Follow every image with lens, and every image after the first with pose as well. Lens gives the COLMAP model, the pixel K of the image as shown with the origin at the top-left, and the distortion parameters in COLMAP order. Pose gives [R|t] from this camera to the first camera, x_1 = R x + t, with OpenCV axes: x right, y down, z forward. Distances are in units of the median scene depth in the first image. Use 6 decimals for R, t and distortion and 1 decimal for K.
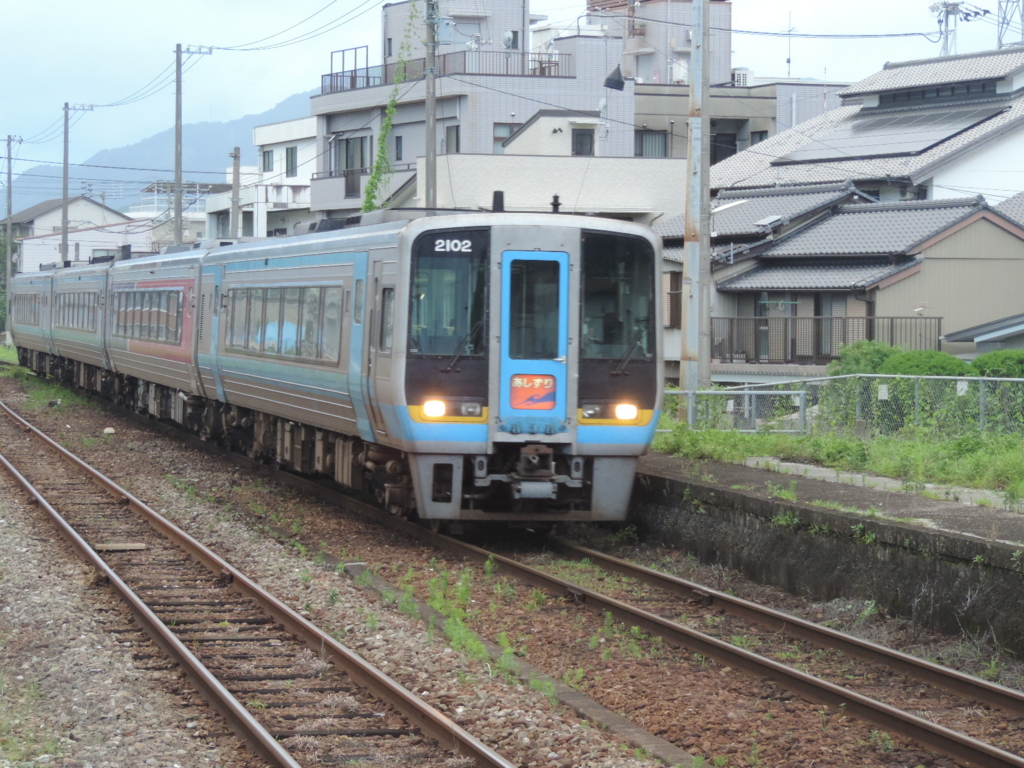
lens RADIAL K [[3577.2, 0, 511.3], [0, 3577.2, 386.4], [0, 0, 1]] dist [0.136373, 0.000000]
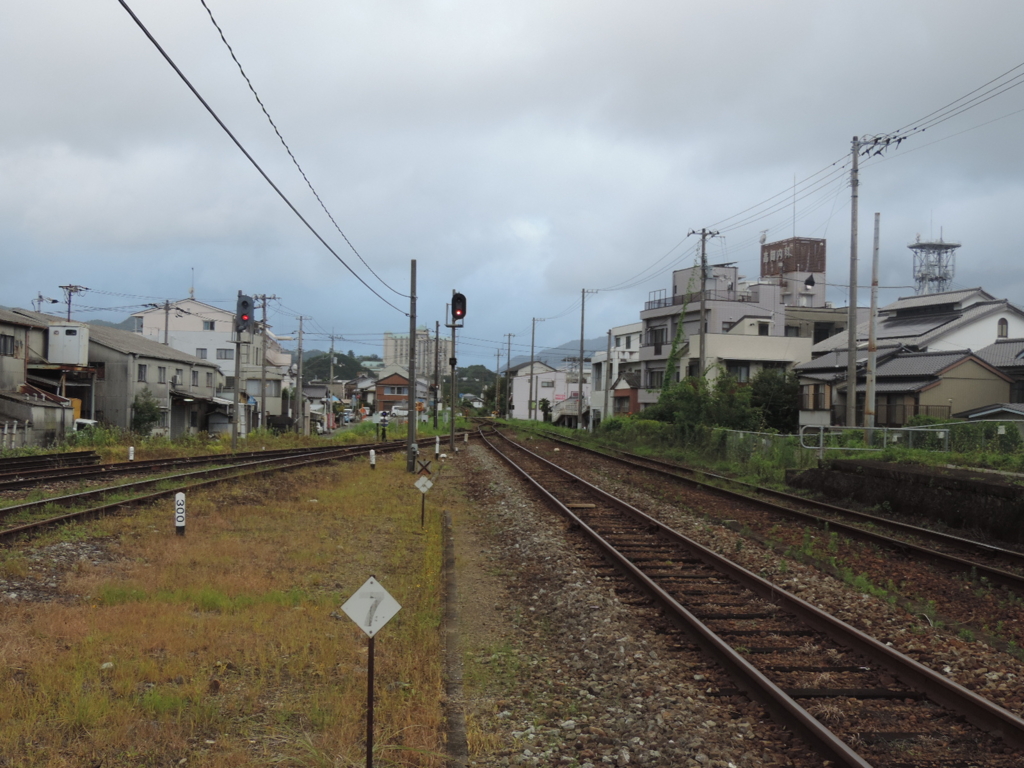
lens RADIAL K [[1412.1, 0, 514.3], [0, 1412.1, 384.0], [0, 0, 1]] dist [-0.013726, 0.000000]
pose [[0.990921, 0.016220, -0.133460, -0.023154], [-0.021770, 0.998953, -0.040231, 0.006662], [0.132668, 0.042771, 0.990237, 0.149670]]
